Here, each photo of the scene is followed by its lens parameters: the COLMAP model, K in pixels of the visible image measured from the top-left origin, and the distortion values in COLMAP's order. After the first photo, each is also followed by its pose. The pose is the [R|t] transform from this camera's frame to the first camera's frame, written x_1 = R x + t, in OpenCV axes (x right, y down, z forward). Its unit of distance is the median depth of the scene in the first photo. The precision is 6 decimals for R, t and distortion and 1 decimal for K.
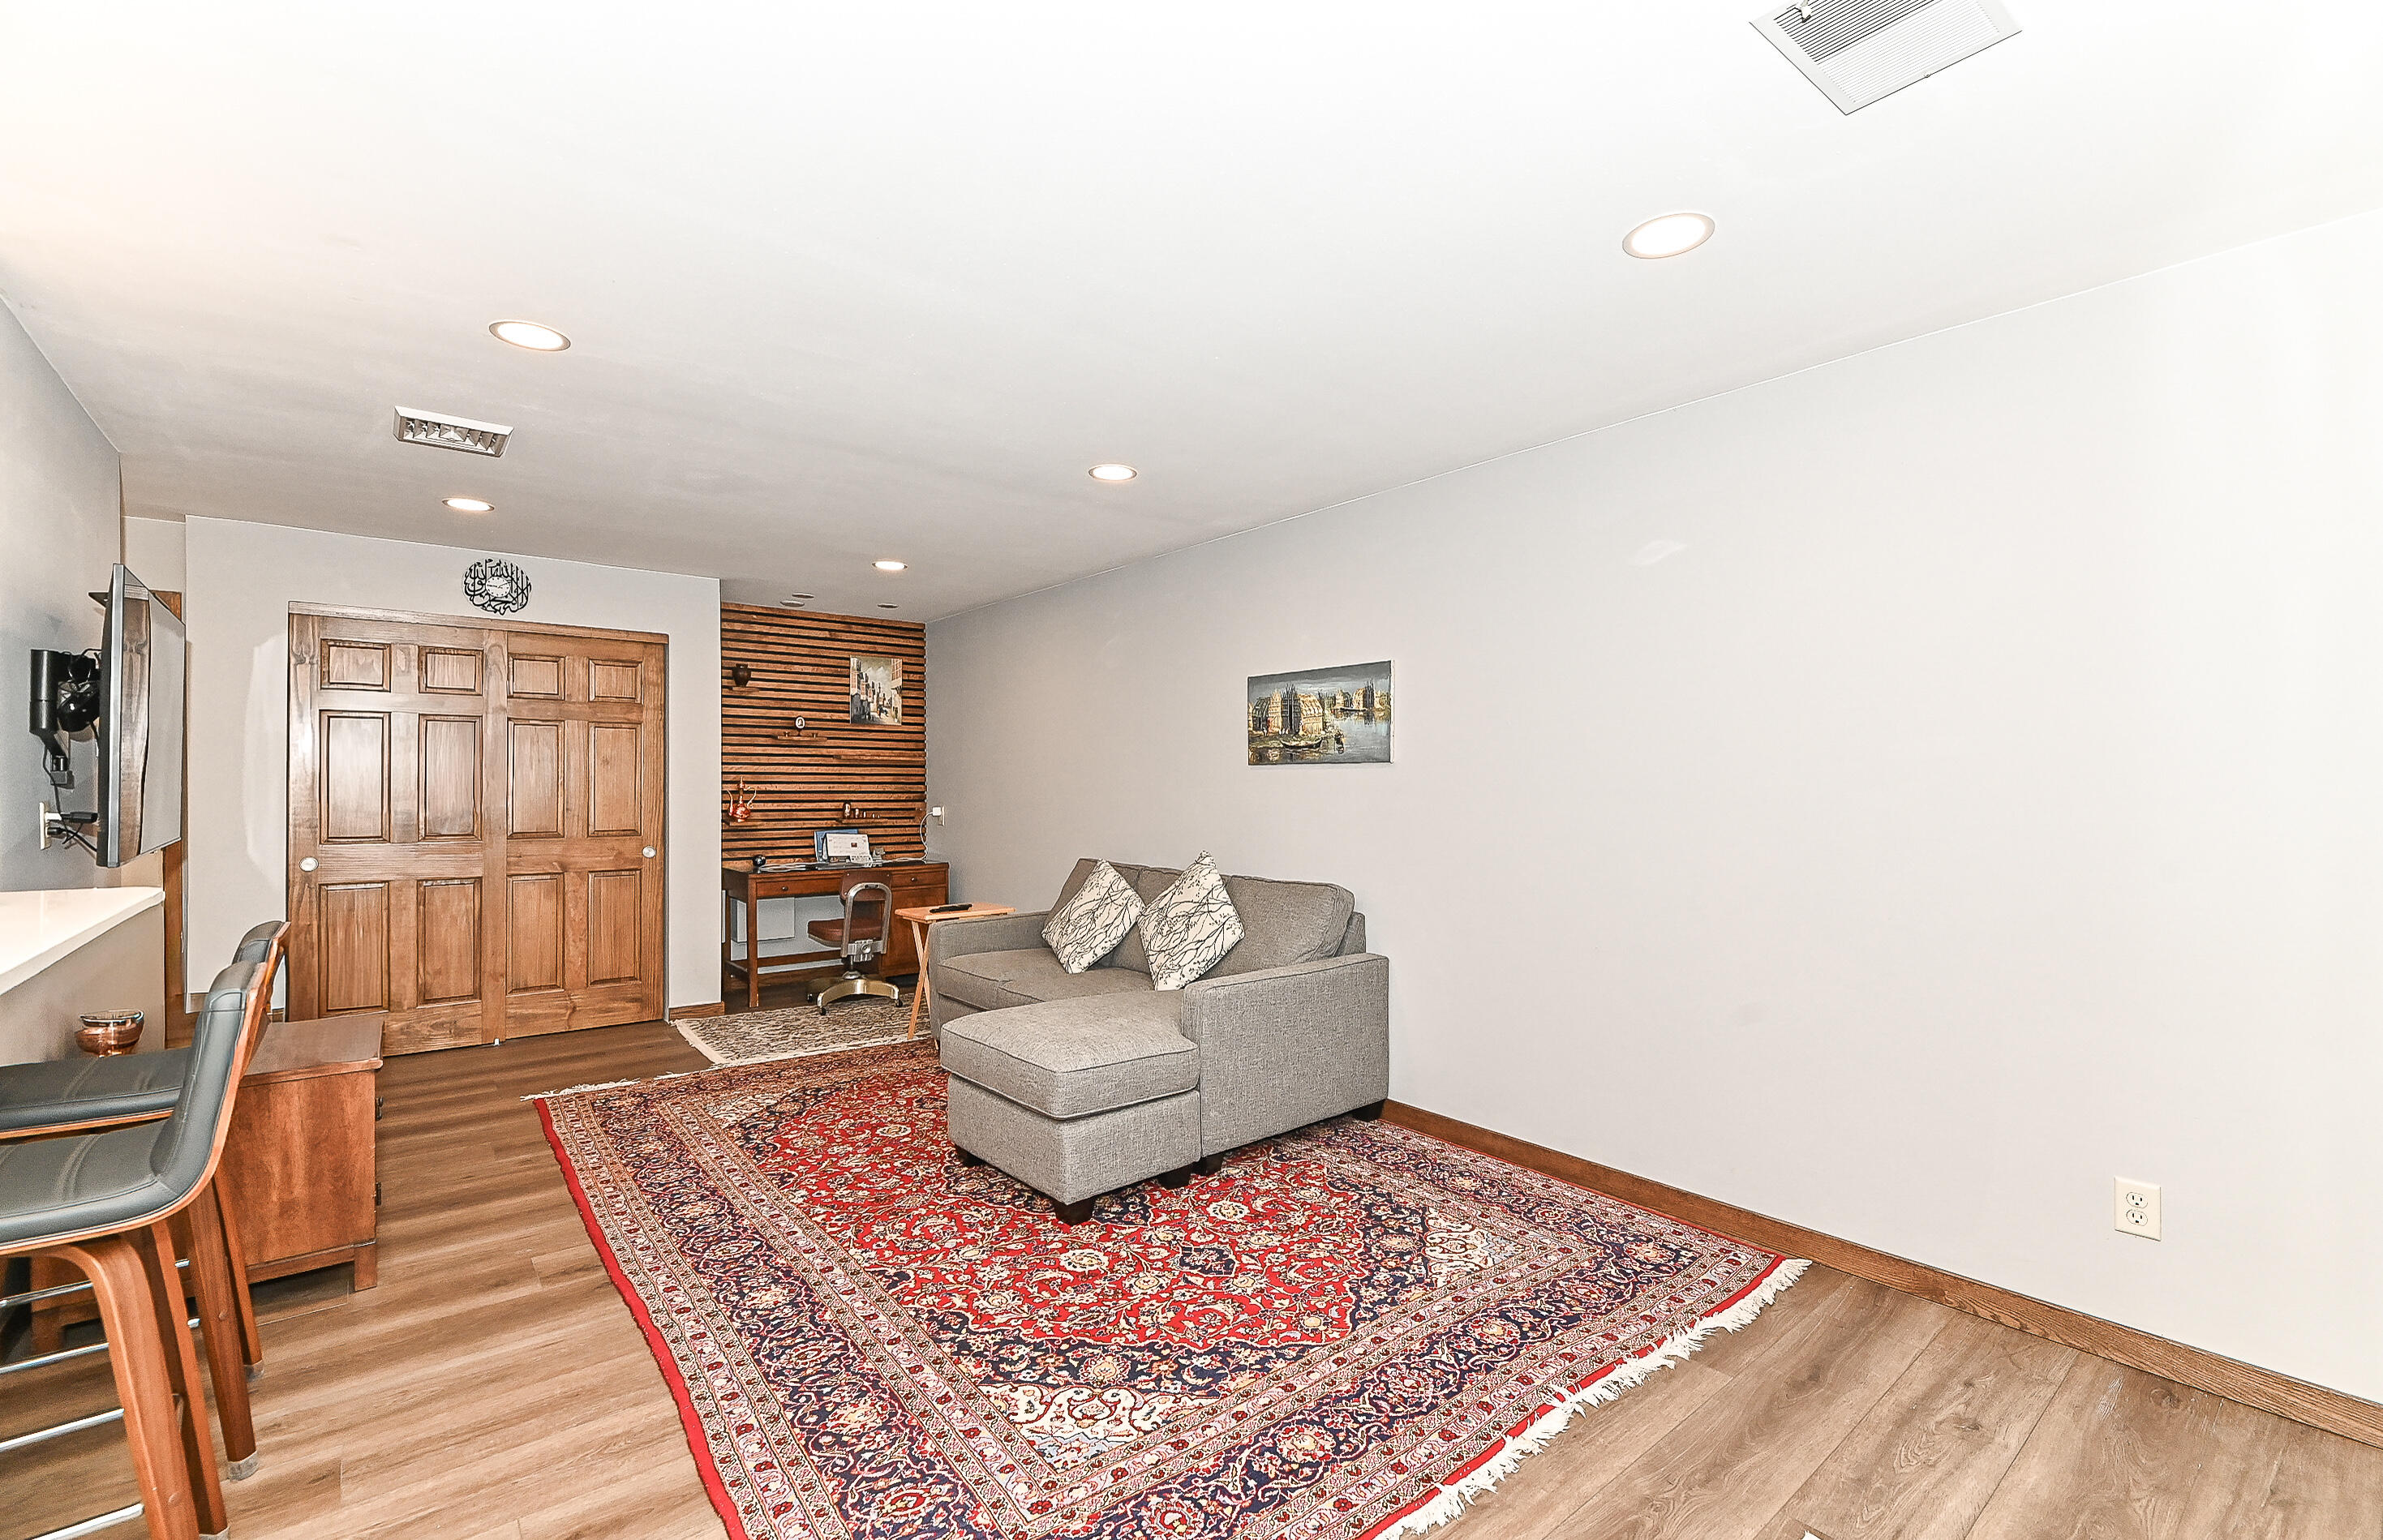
lens RADIAL K [[1004.4, 0, 1198.0], [0, 1004.4, 782.2], [0, 0, 1]] dist [0.000203, -0.000181]
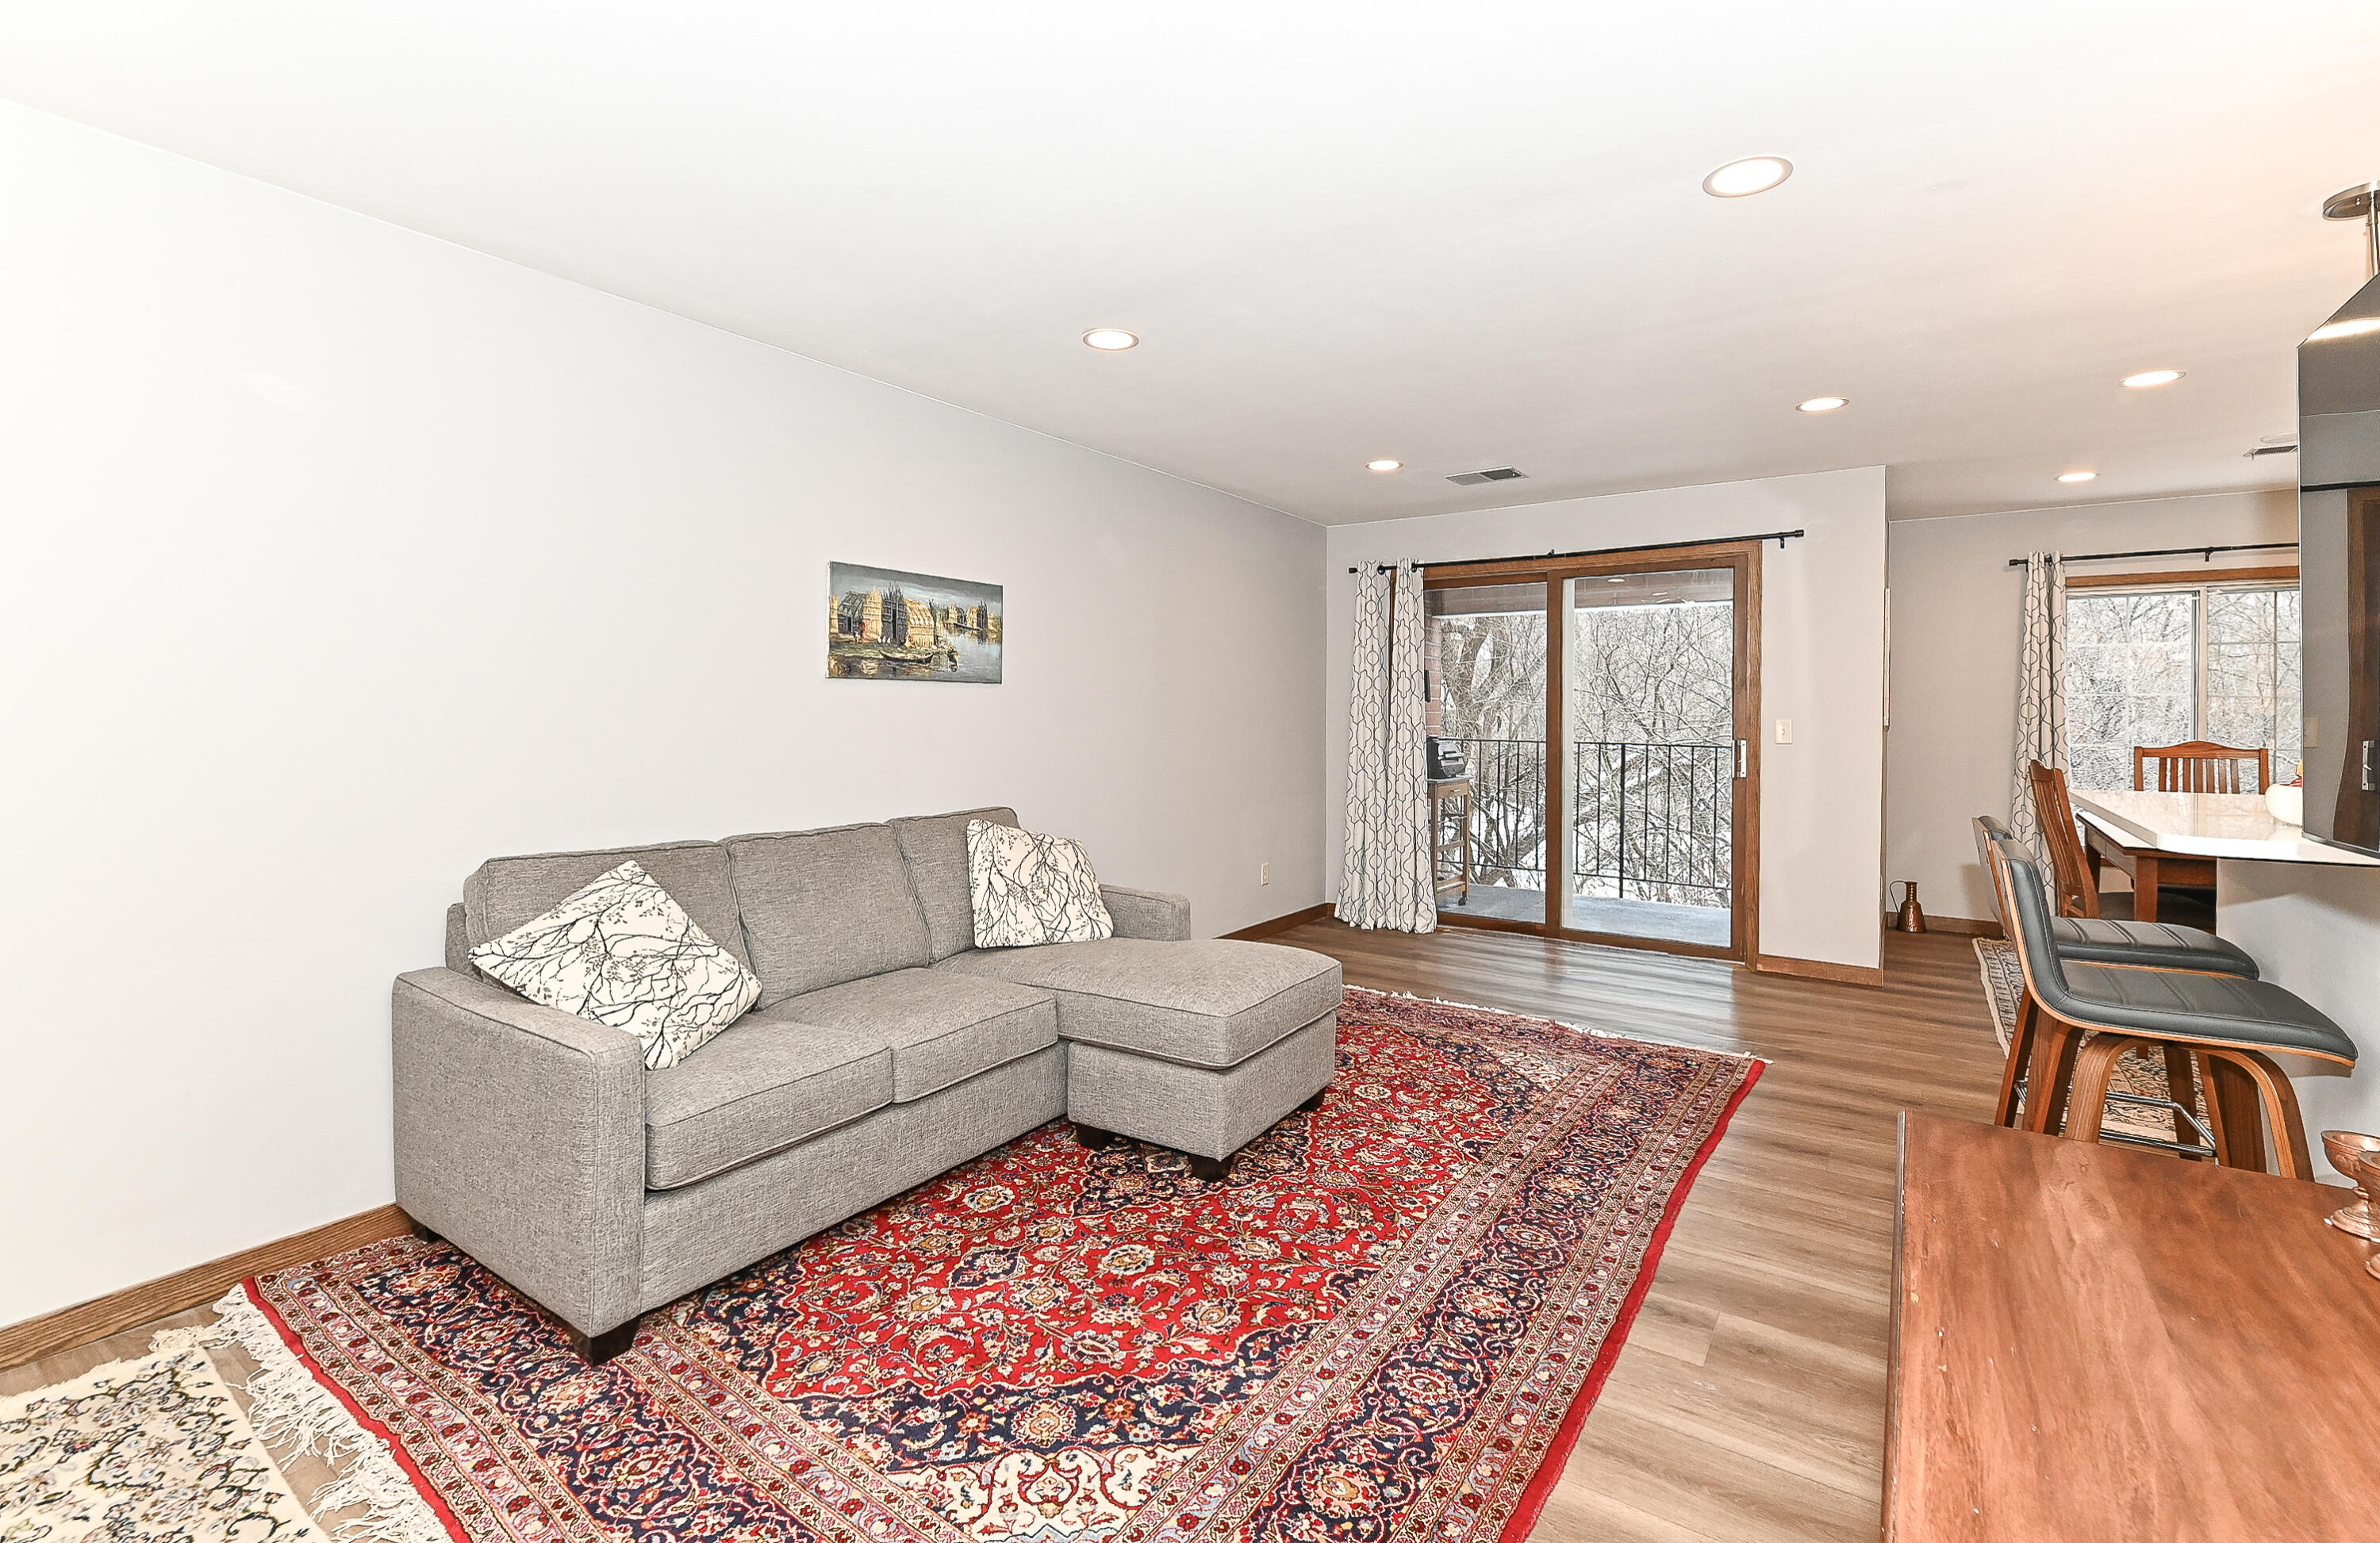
lens RADIAL K [[1038.0, 0, 1207.9], [0, 1038.0, 721.2], [0, 0, 1]] dist [0.000767, 0.000209]
pose [[-0.281426, -0.013451, 0.959489, -0.898046], [-0.006170, 0.999906, 0.012208, 0.004785], [-0.959563, -0.002485, -0.281483, 1.095679]]
